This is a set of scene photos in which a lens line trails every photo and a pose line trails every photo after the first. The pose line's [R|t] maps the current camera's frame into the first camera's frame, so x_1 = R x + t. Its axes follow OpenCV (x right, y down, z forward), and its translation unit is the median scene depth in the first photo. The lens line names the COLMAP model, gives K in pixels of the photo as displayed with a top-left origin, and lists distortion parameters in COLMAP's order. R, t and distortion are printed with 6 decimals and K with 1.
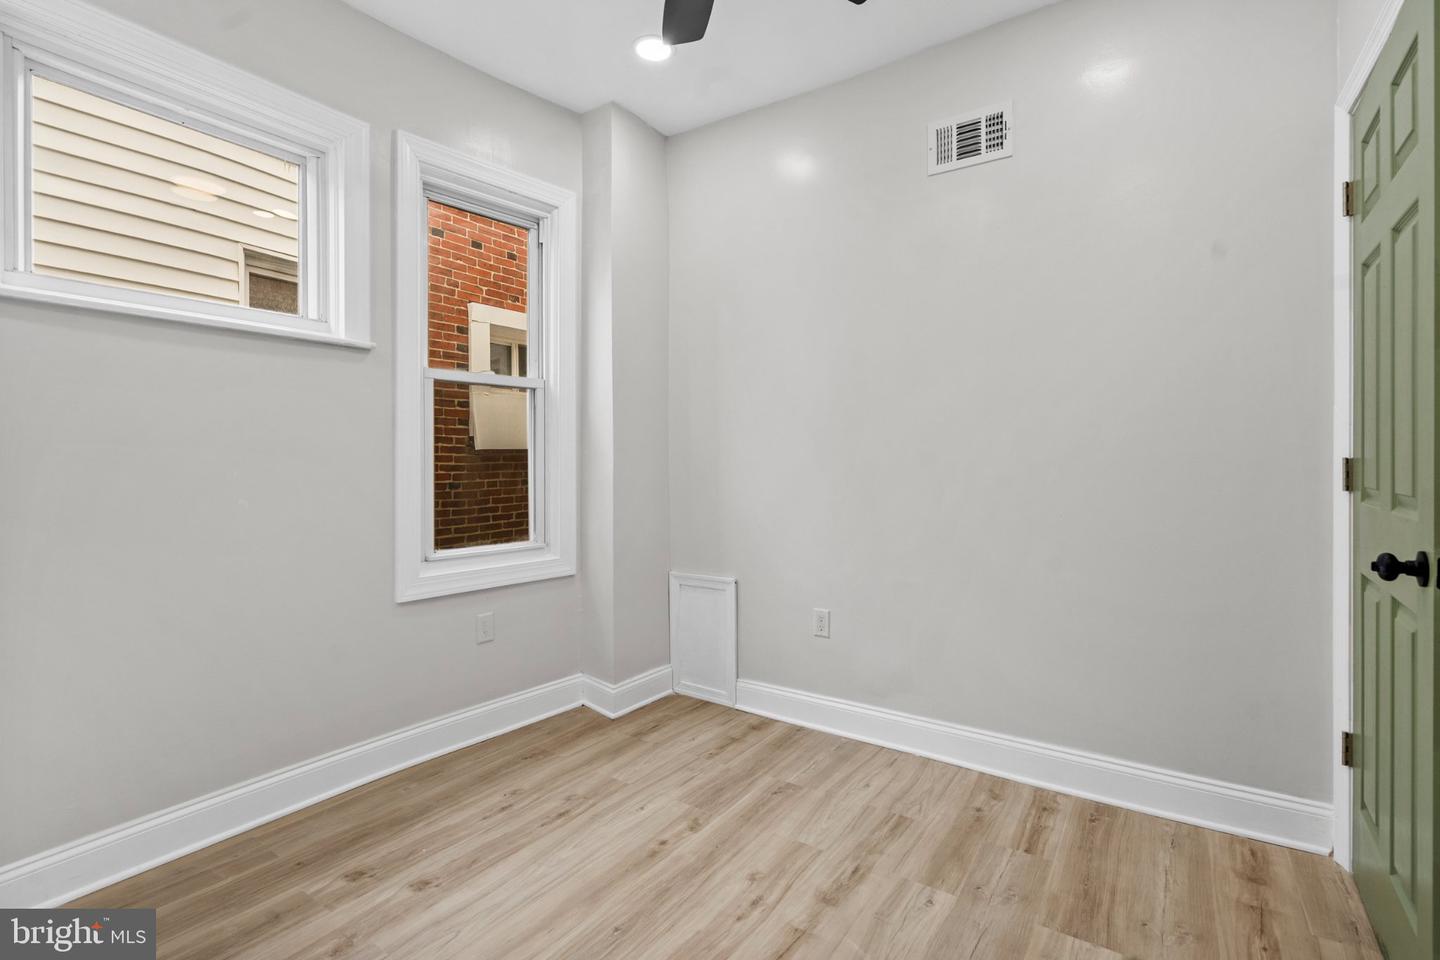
lens RADIAL K [[665.4, 0, 717.9], [0, 665.4, 464.5], [0, 0, 1]] dist [-0.002578, 0.000838]
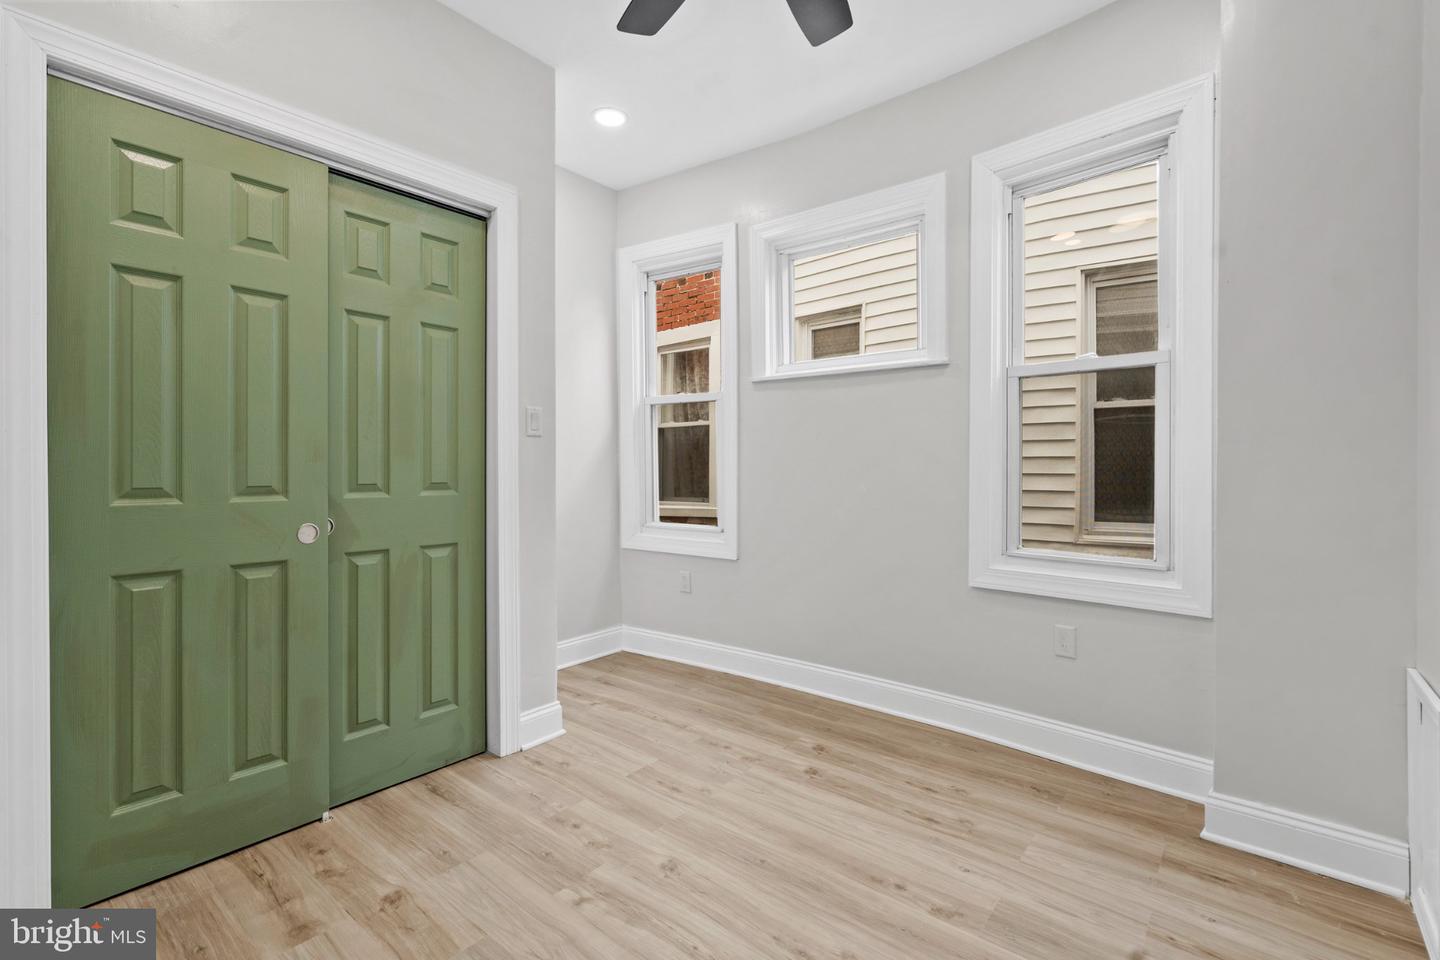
lens RADIAL K [[665.4, 0, 724.7], [0, 665.4, 475.4], [0, 0, 1]] dist [-0.002578, 0.000838]
pose [[-0.085537, 0.022705, -0.996076, 0.700468], [-0.004792, 0.999719, 0.023200, -0.000740], [0.996323, 0.006758, -0.085404, 0.724828]]
